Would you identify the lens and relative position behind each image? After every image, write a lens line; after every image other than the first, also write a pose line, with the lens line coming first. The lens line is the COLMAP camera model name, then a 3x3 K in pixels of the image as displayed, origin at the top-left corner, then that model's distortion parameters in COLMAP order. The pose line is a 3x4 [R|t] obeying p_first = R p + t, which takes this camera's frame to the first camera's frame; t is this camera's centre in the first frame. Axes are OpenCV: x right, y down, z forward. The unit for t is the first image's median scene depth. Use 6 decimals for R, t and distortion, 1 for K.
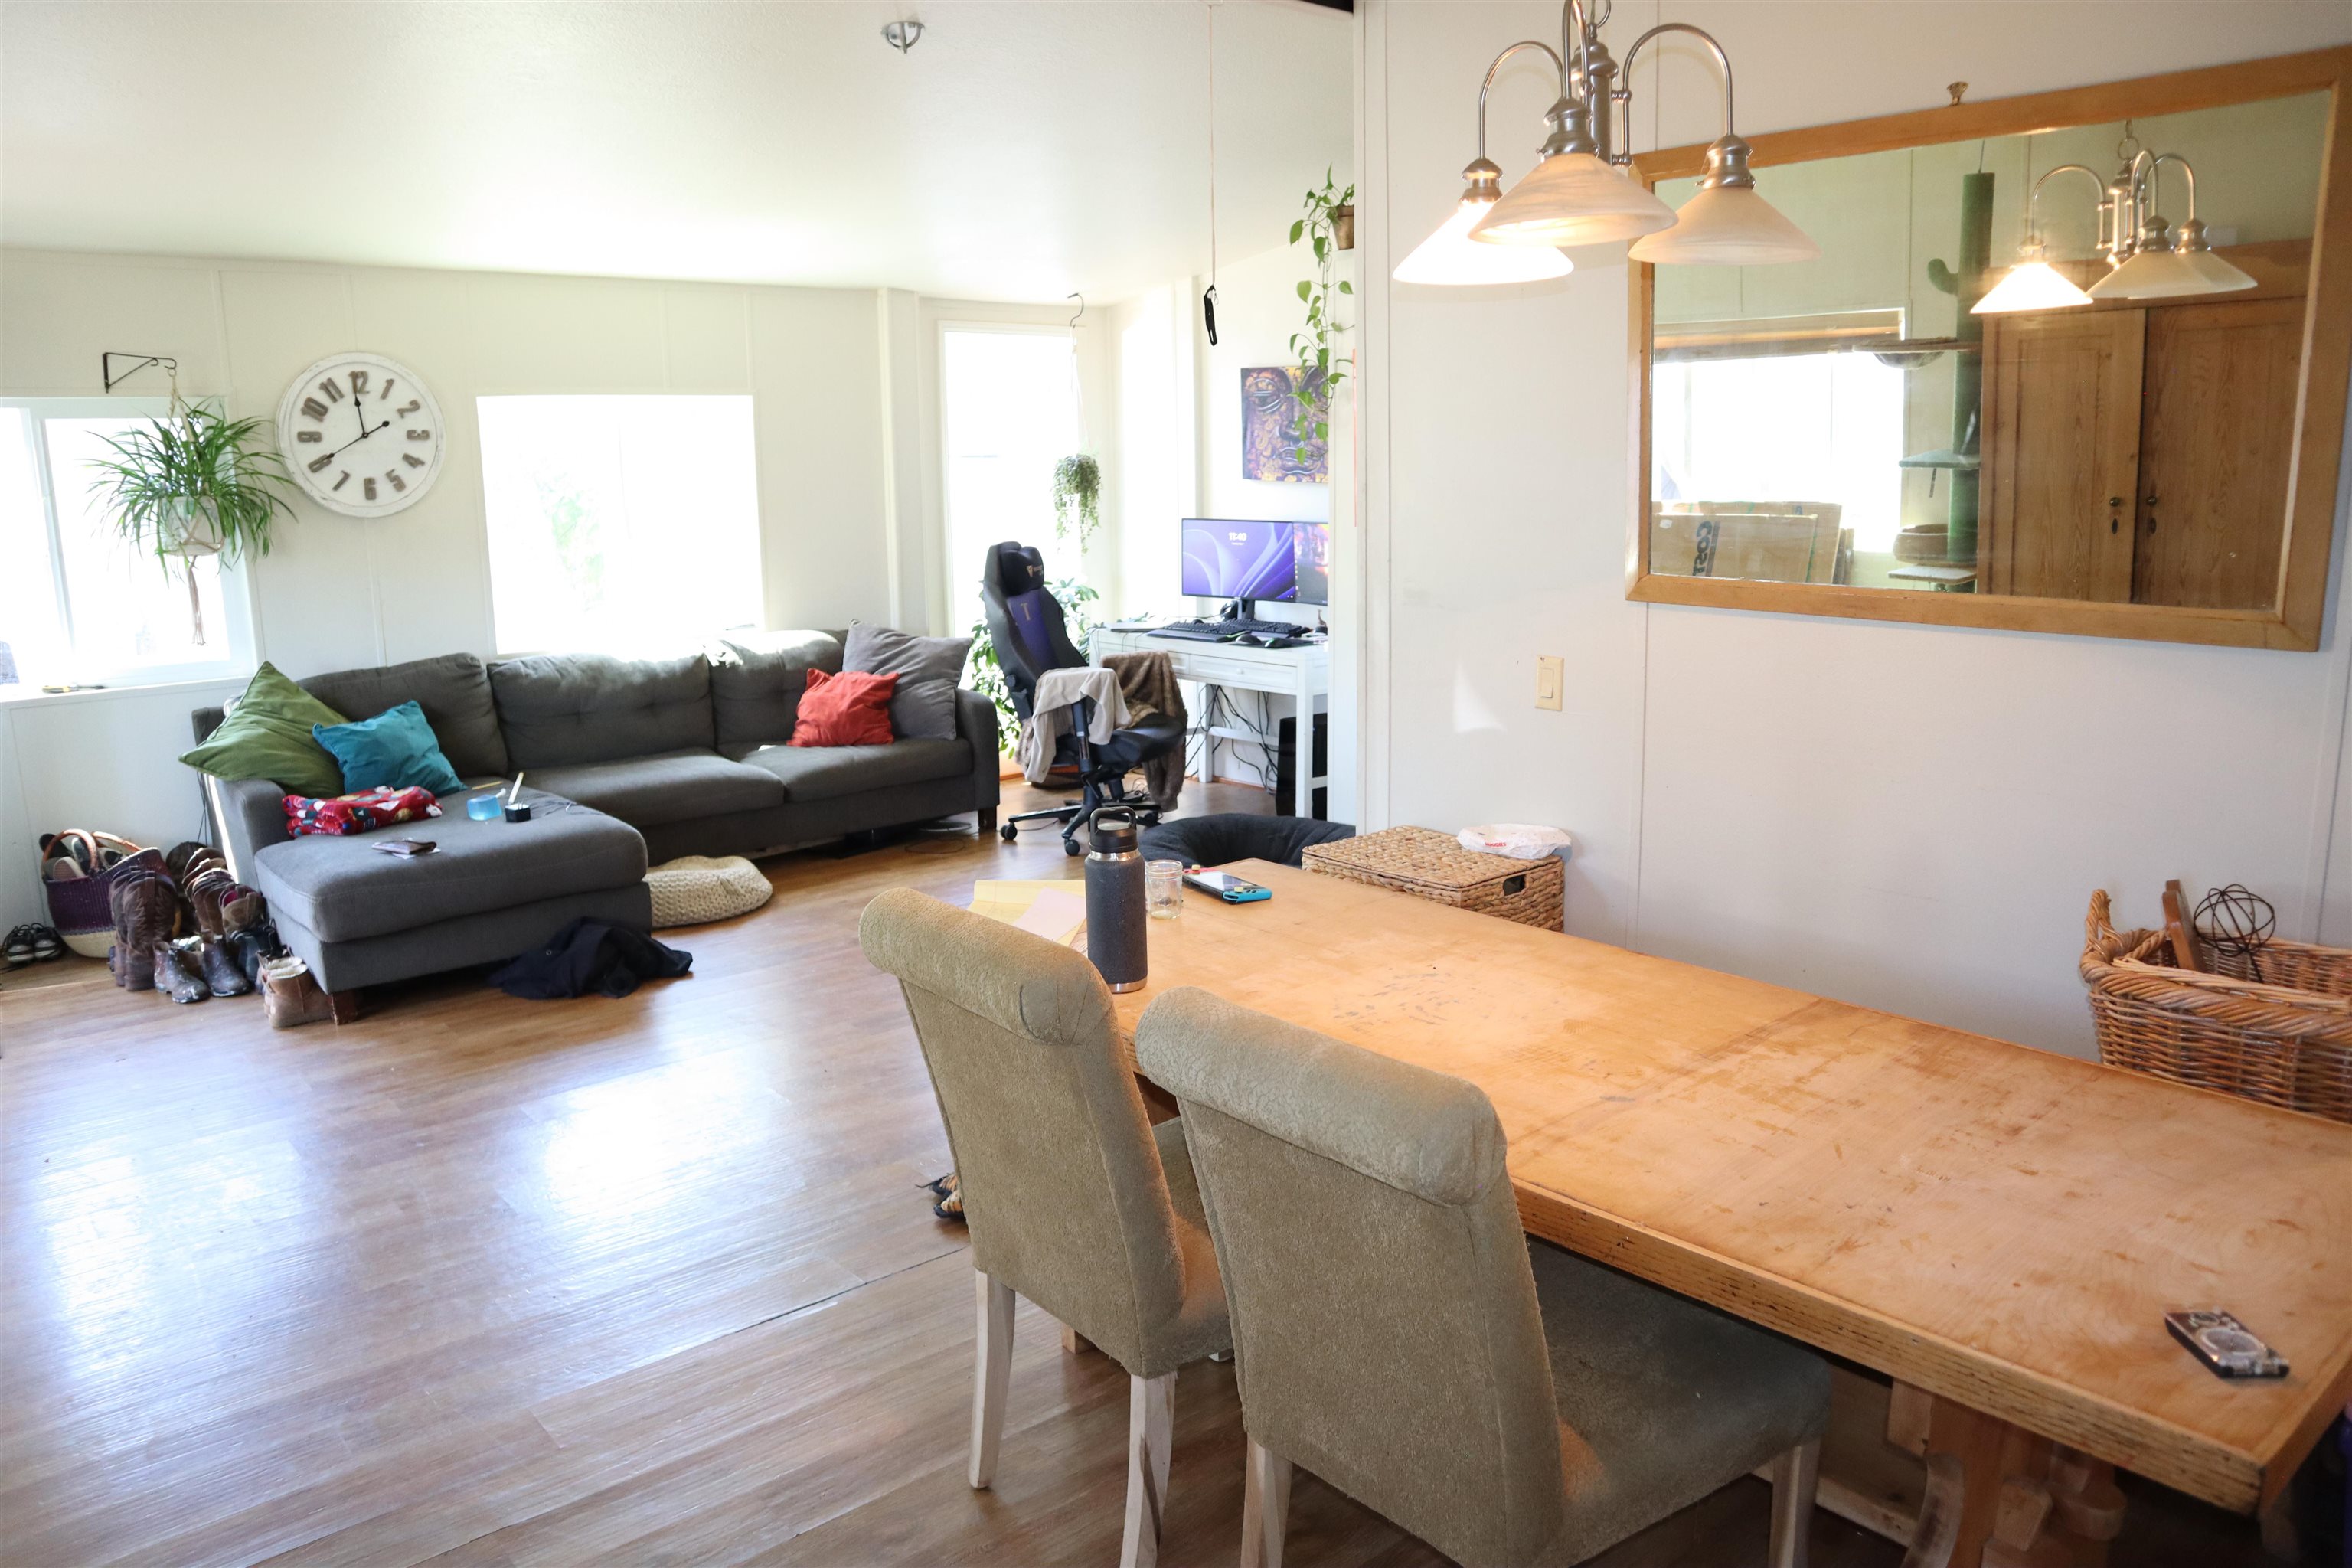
lens RADIAL K [[1630.8, 0, 1164.6], [0, 1630.8, 787.7], [0, 0, 1]] dist [-0.122885, 0.091603]
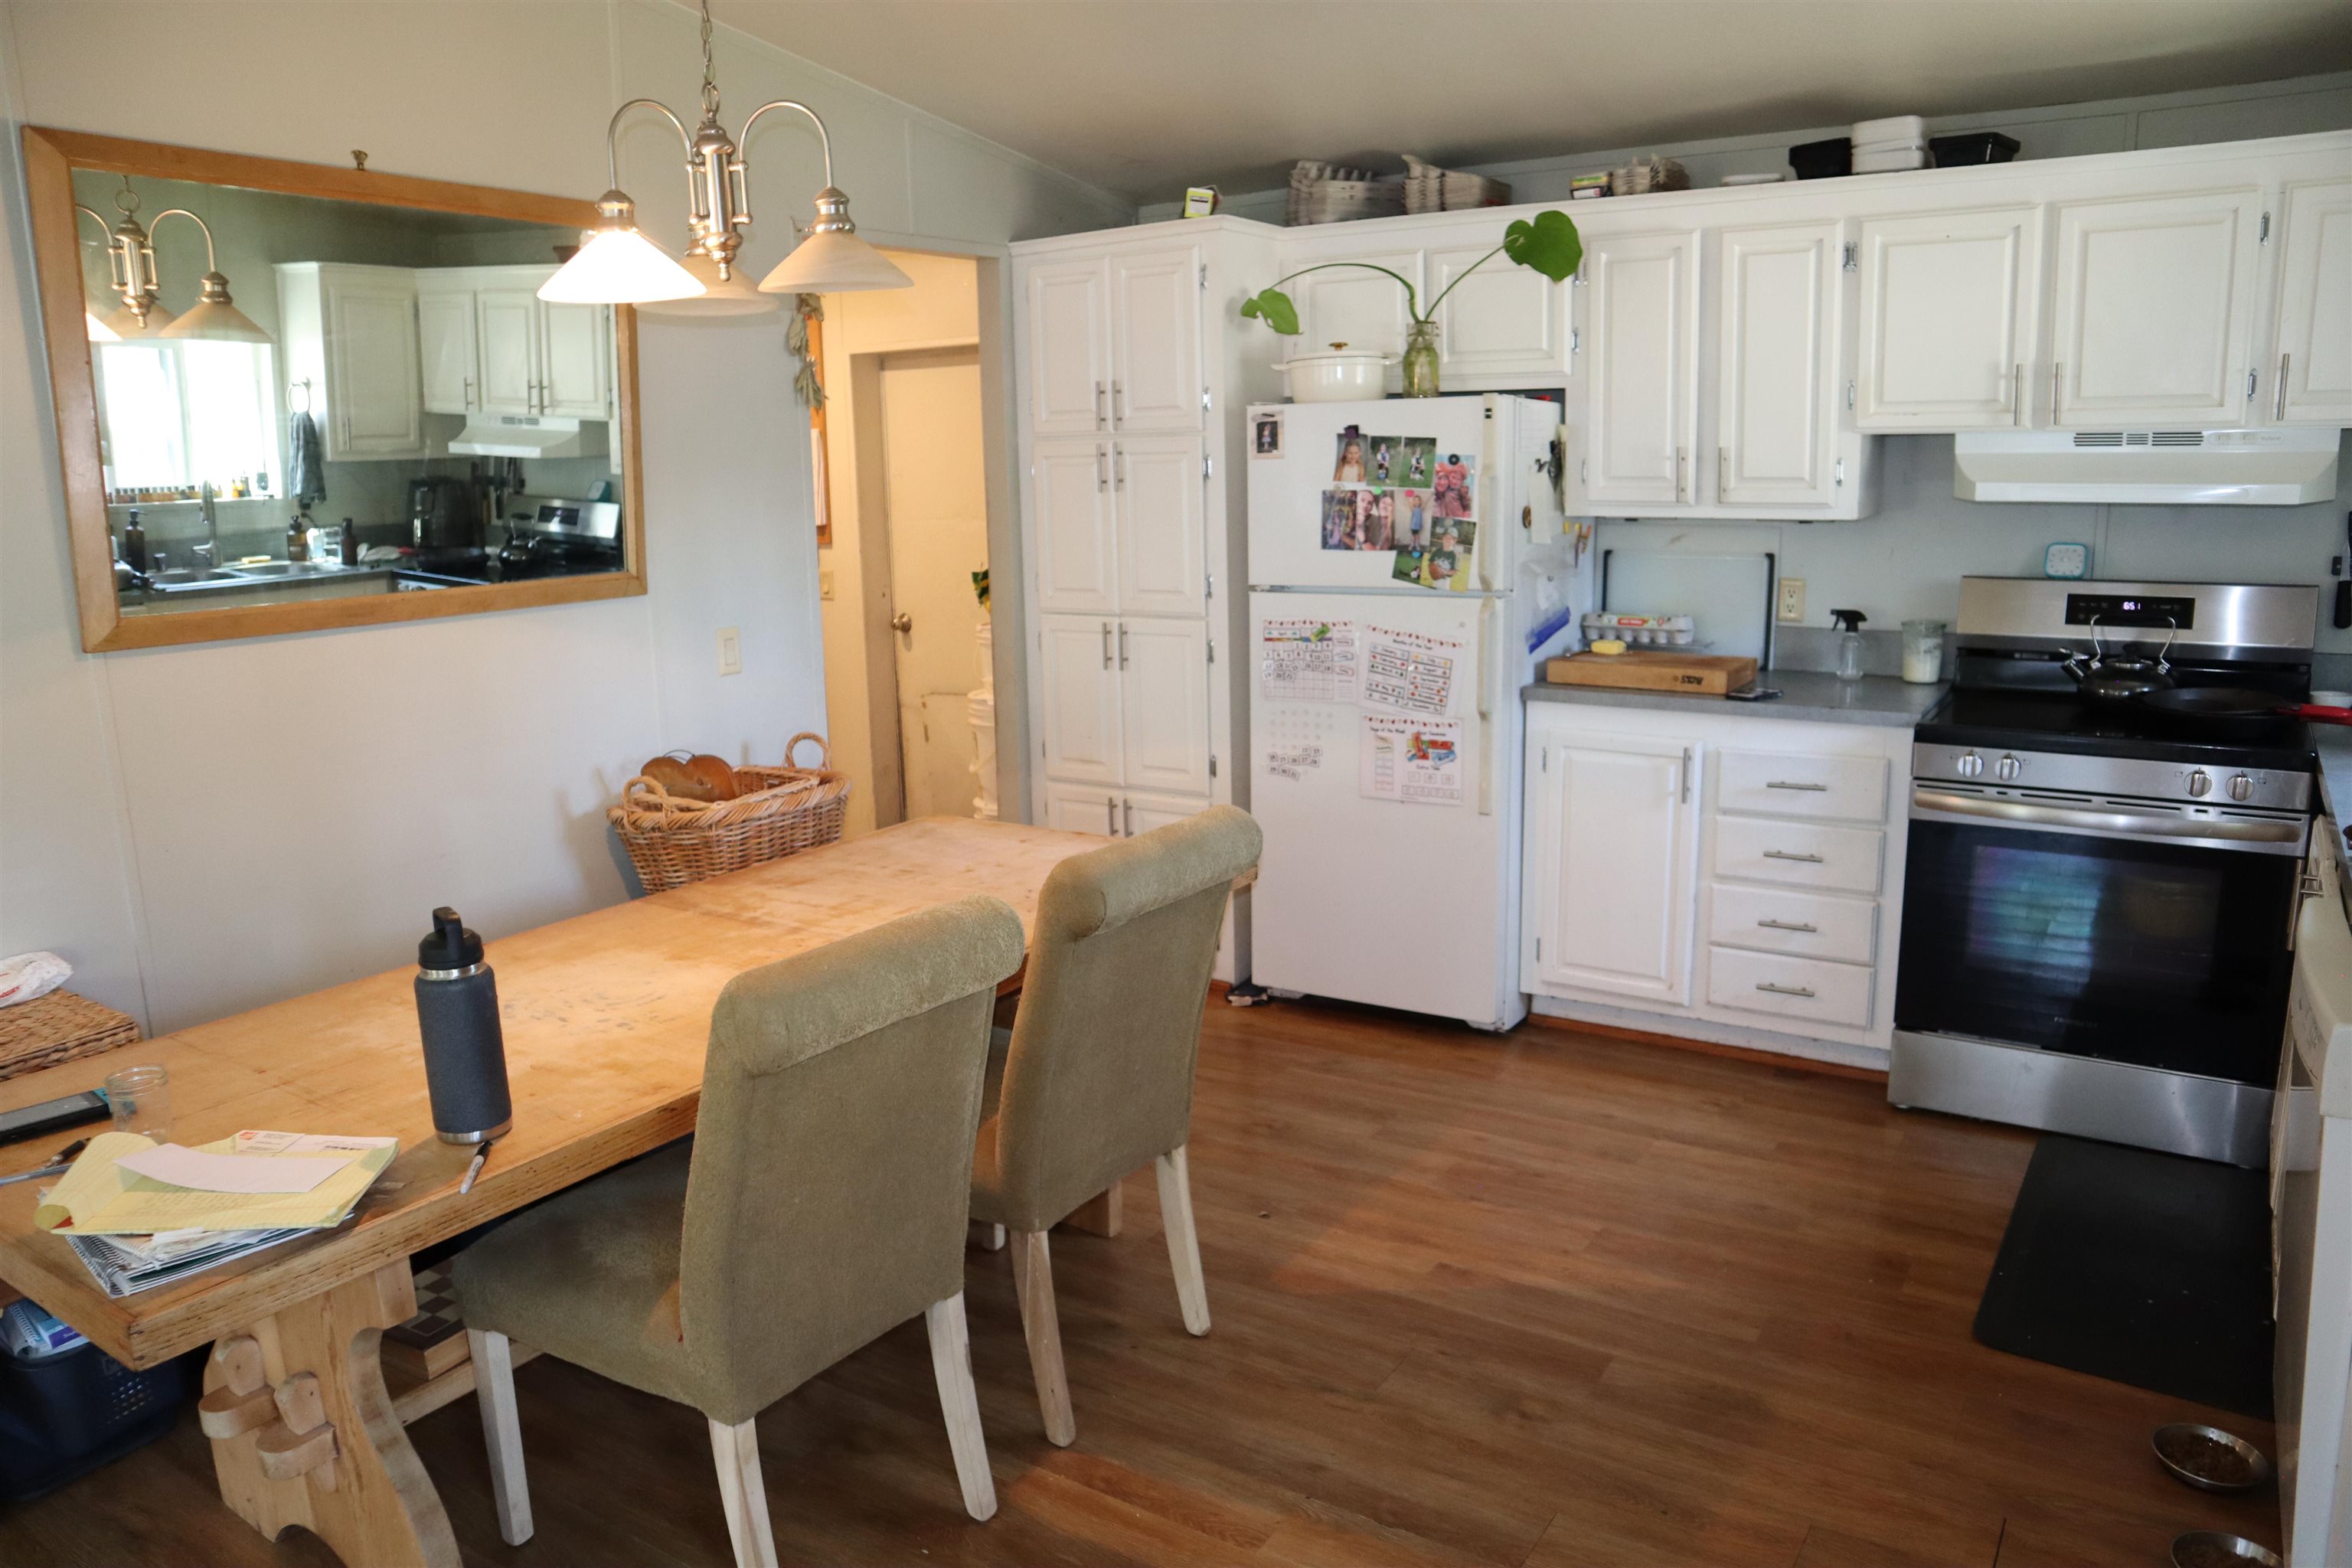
lens RADIAL K [[1638.8, 0, 1176.0], [0, 1638.8, 784.0], [0, 0, 1]] dist [-0.115633, 0.076406]
pose [[-0.268967, -0.170014, 0.948025, -0.355410], [0.219026, 0.947712, 0.232099, -0.062140], [-0.937915, 0.270069, -0.217666, 0.346595]]
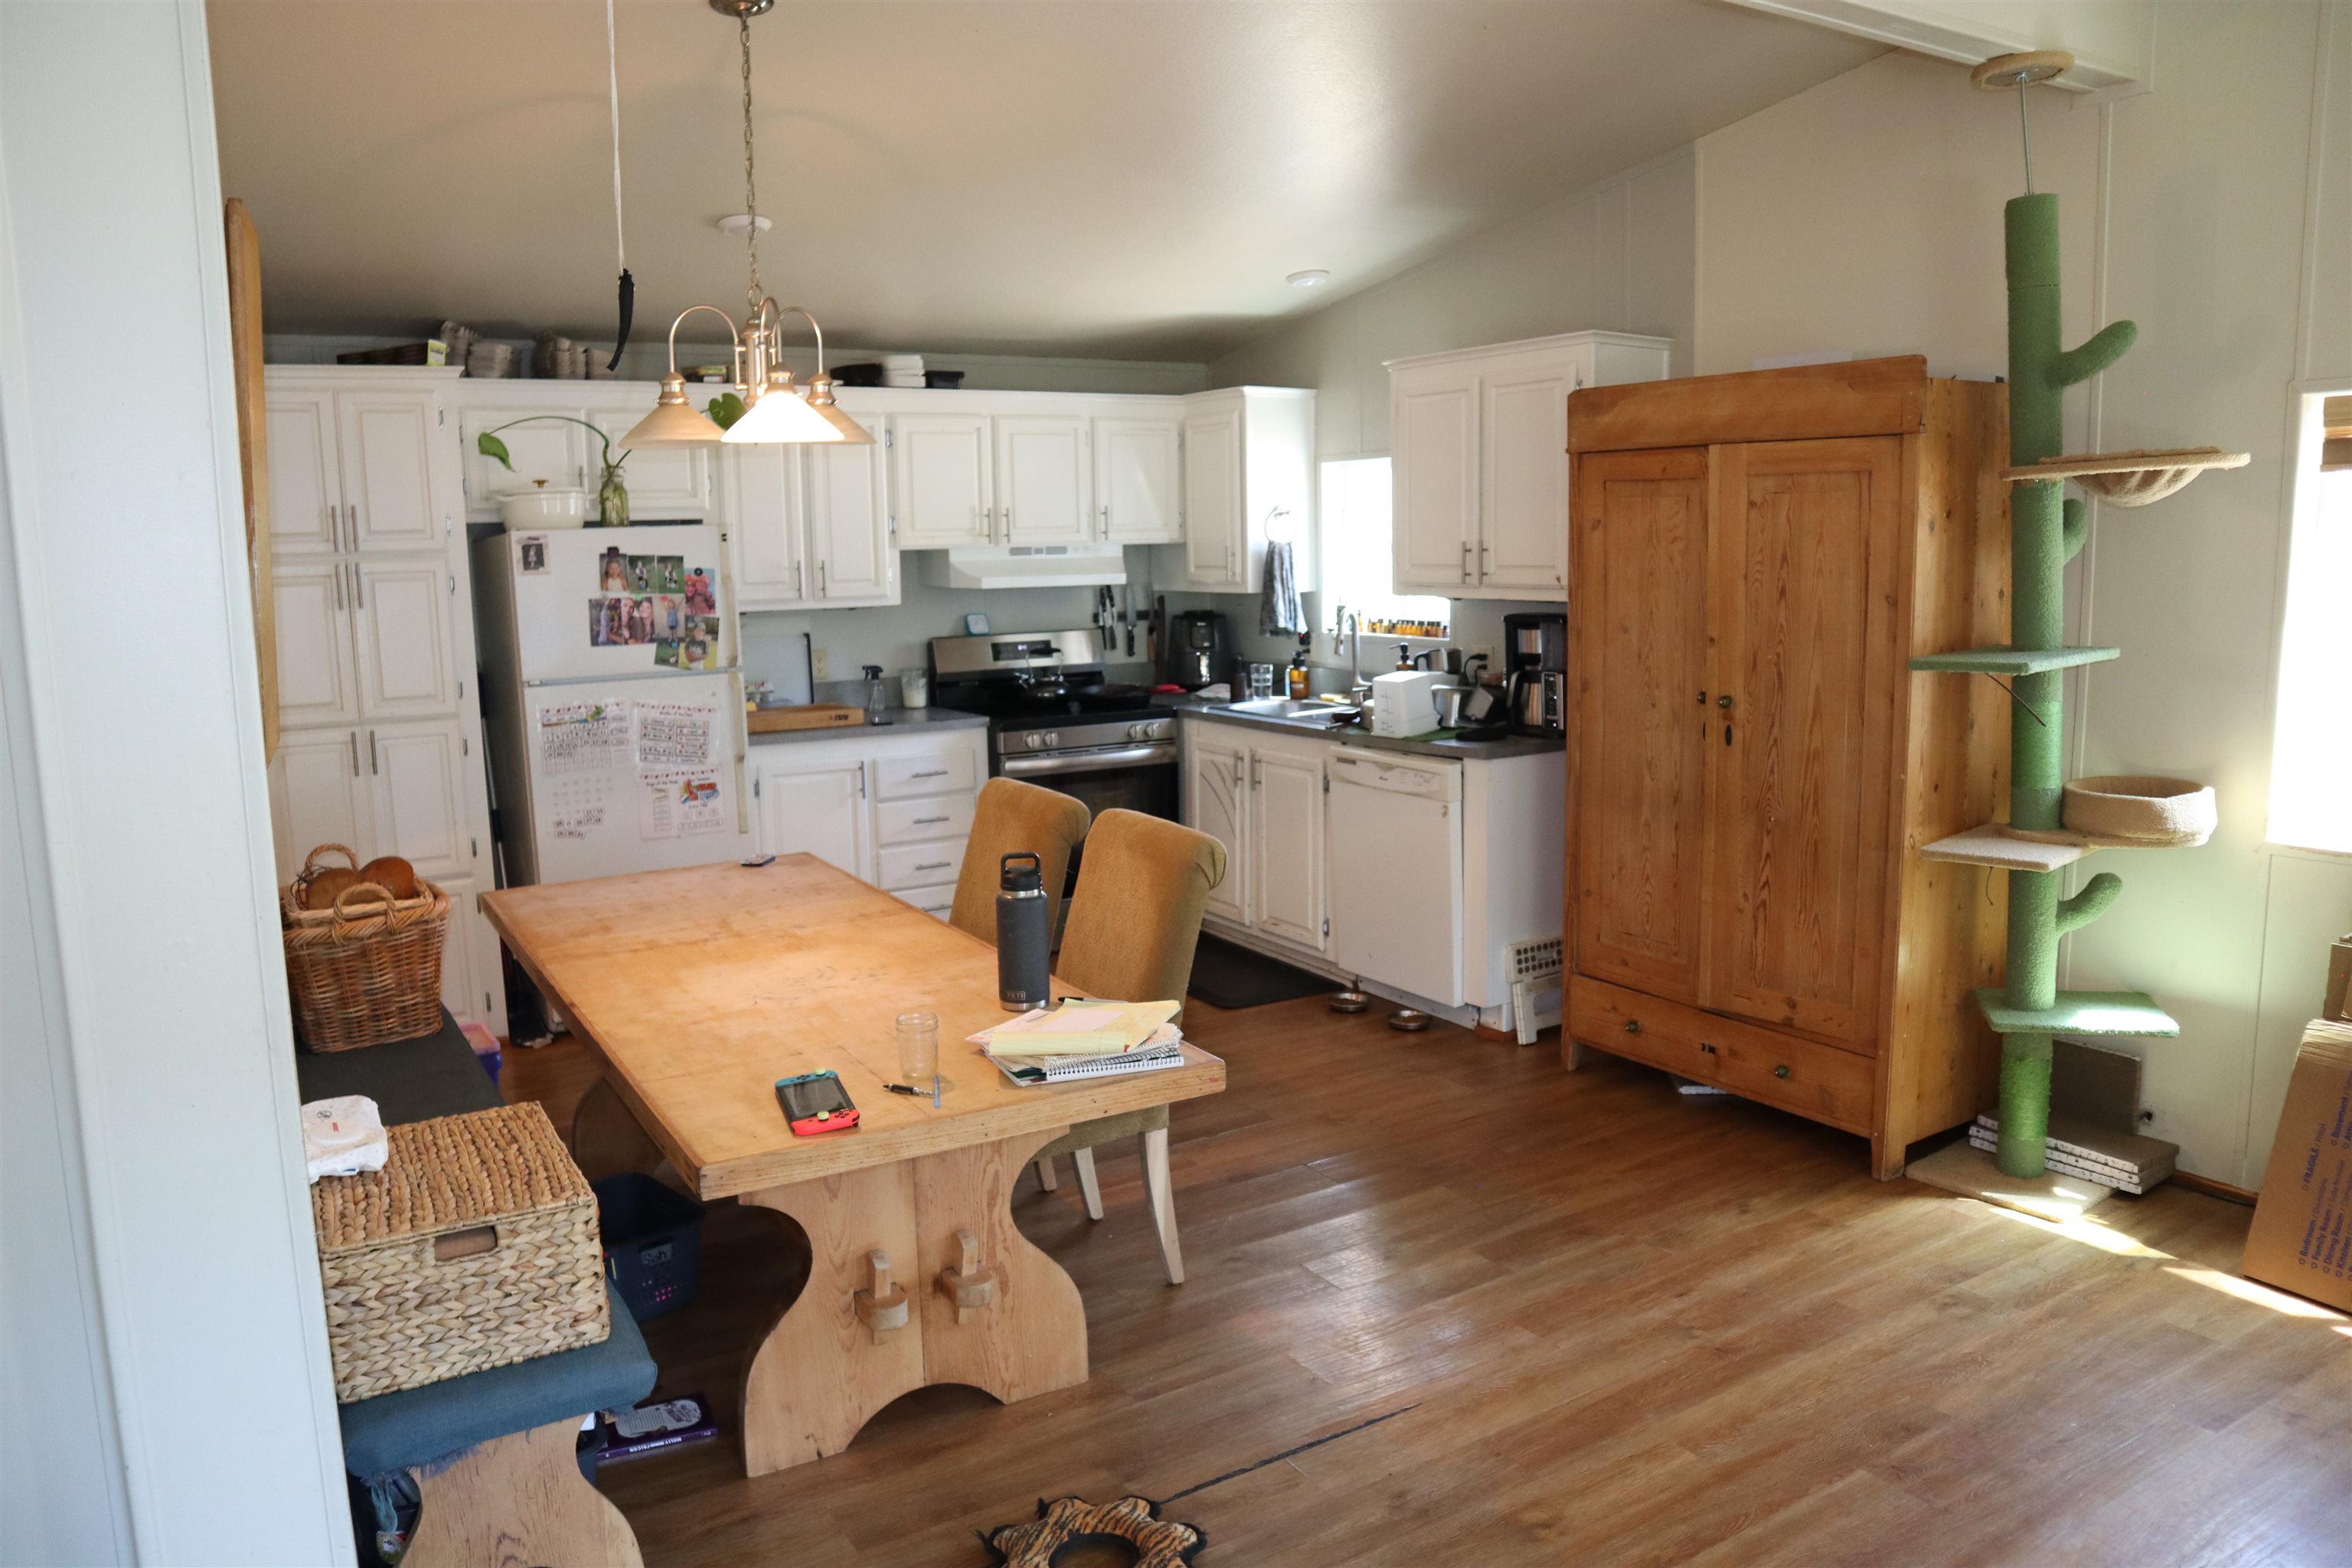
lens RADIAL K [[1632.3, 0, 1176.0], [0, 1632.3, 784.0], [0, 0, 1]] dist [-0.126481, 0.084434]
pose [[-0.985782, 0.008386, 0.167821, -0.142777], [0.065789, 0.938280, 0.339562, -0.178990], [-0.154616, 0.345775, -0.925491, 0.862218]]
